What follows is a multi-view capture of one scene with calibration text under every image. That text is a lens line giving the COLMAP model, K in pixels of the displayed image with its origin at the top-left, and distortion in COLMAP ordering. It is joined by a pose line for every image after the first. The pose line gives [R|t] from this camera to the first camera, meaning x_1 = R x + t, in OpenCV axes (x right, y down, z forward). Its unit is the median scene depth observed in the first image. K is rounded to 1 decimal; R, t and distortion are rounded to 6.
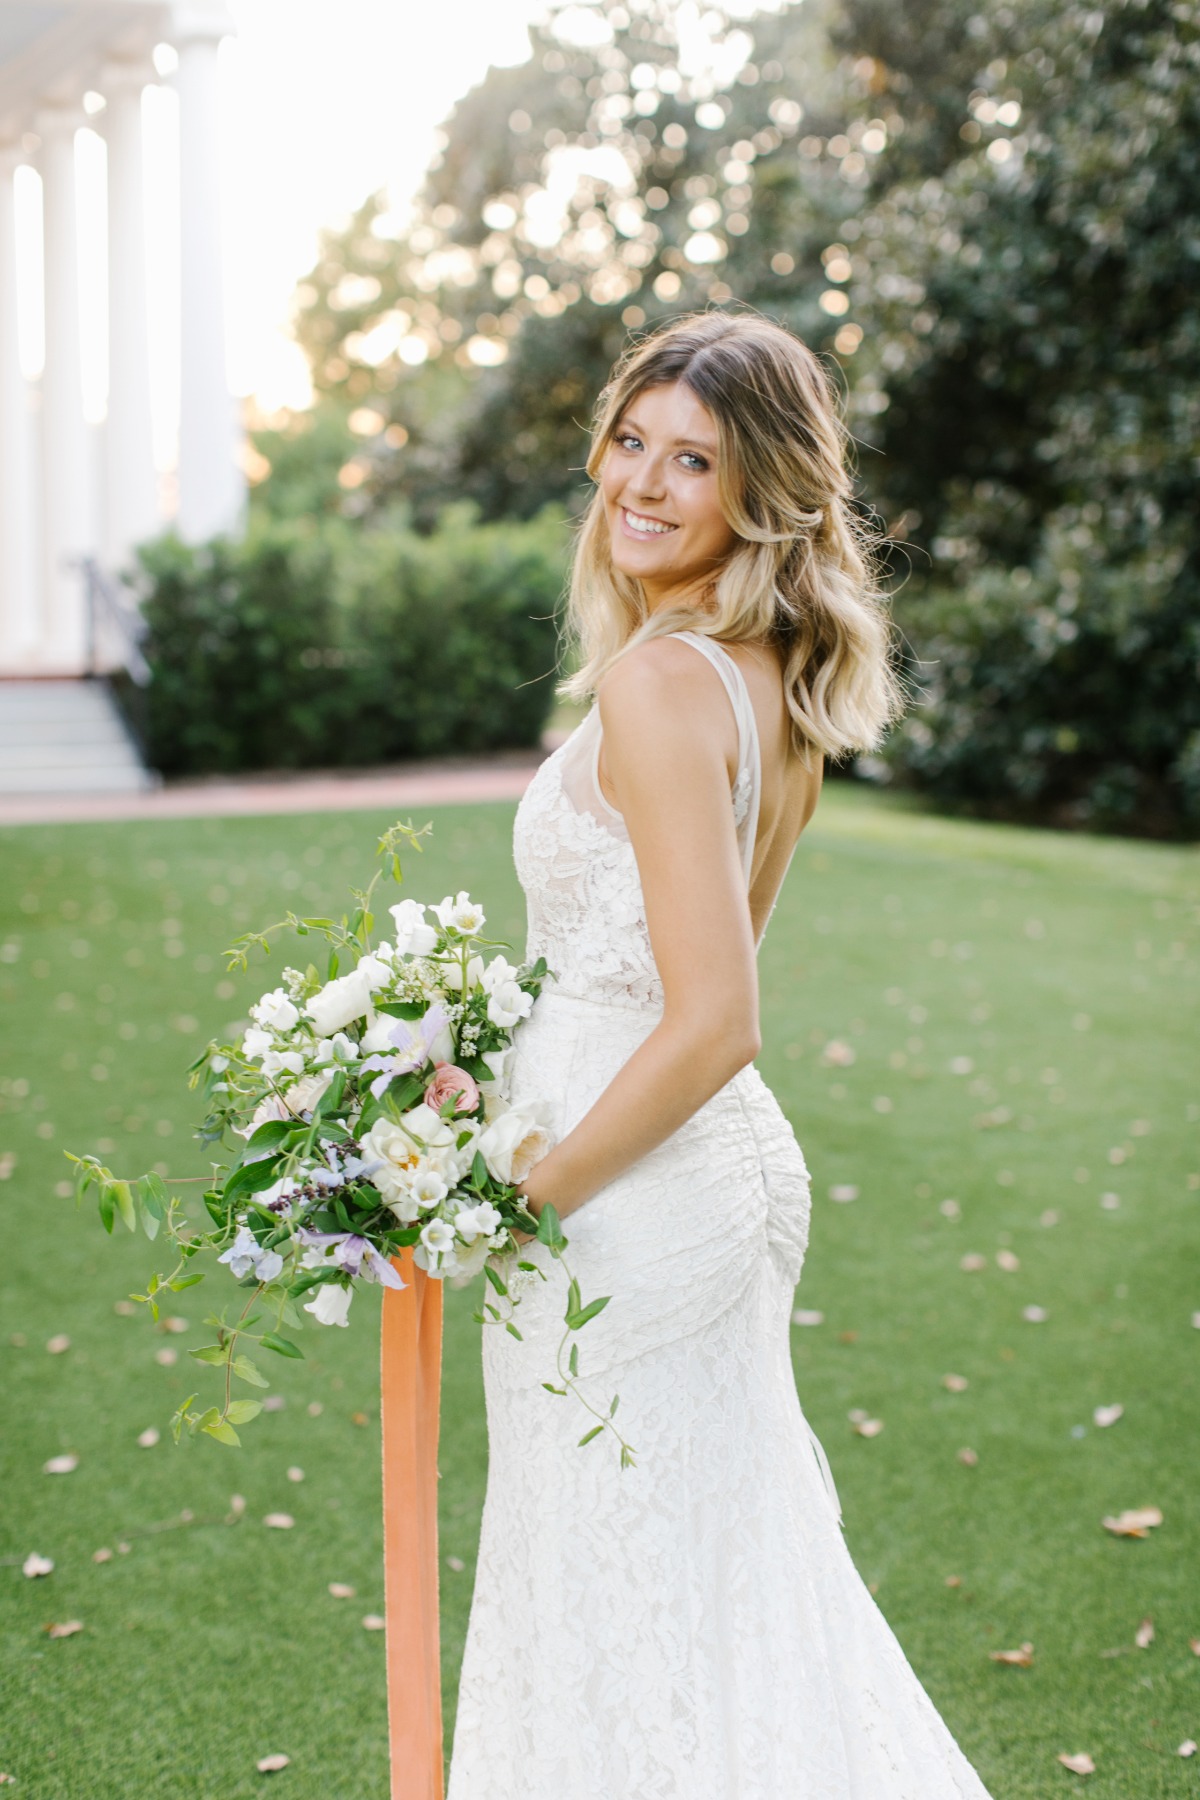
lens RADIAL K [[2553.8, 0, 625.1], [0, 2553.8, 909.7], [0, 0, 1]] dist [0.010495, 0.123234]
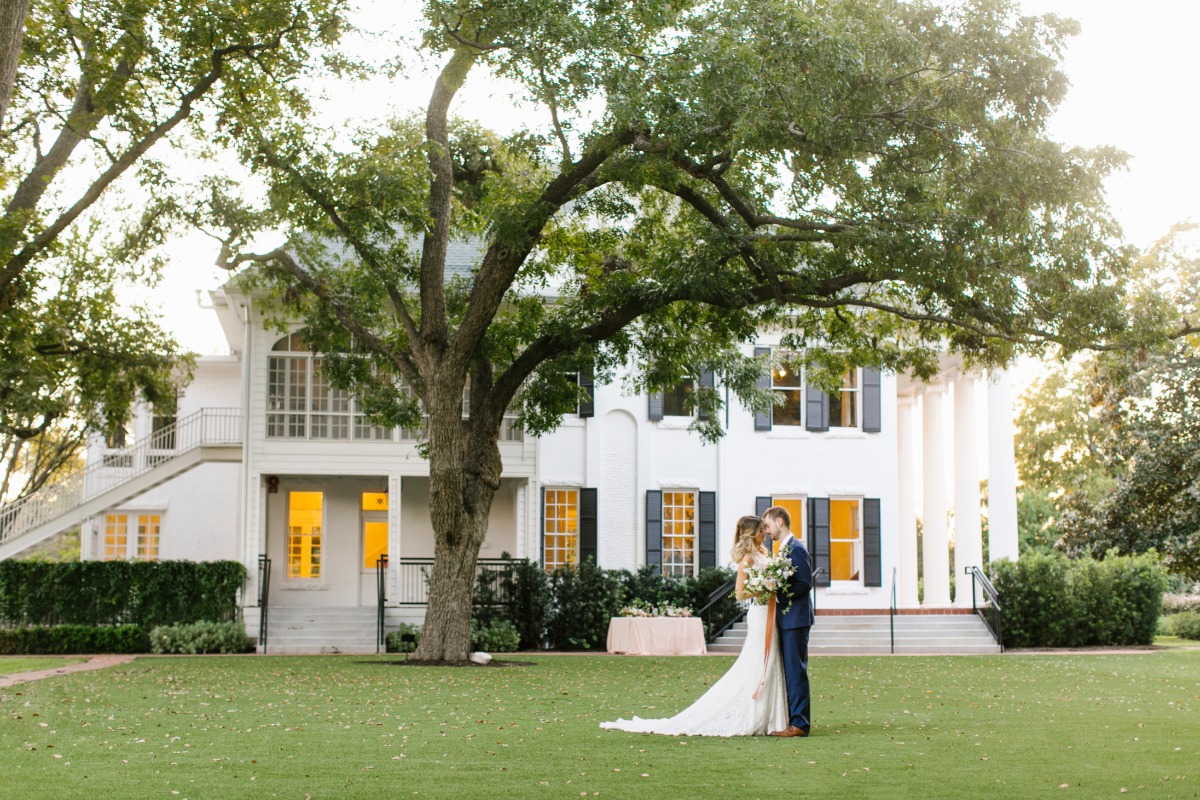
lens RADIAL K [[1702.5, 0, 600.0], [0, 1702.5, 400.0], [0, 0, 1]] dist [0.010495, 0.123234]
pose [[0.938786, -0.039116, -0.342272, 0.049033], [-0.041966, 0.973149, -0.226319, 0.118823], [0.341934, 0.226829, 0.911937, -0.853692]]
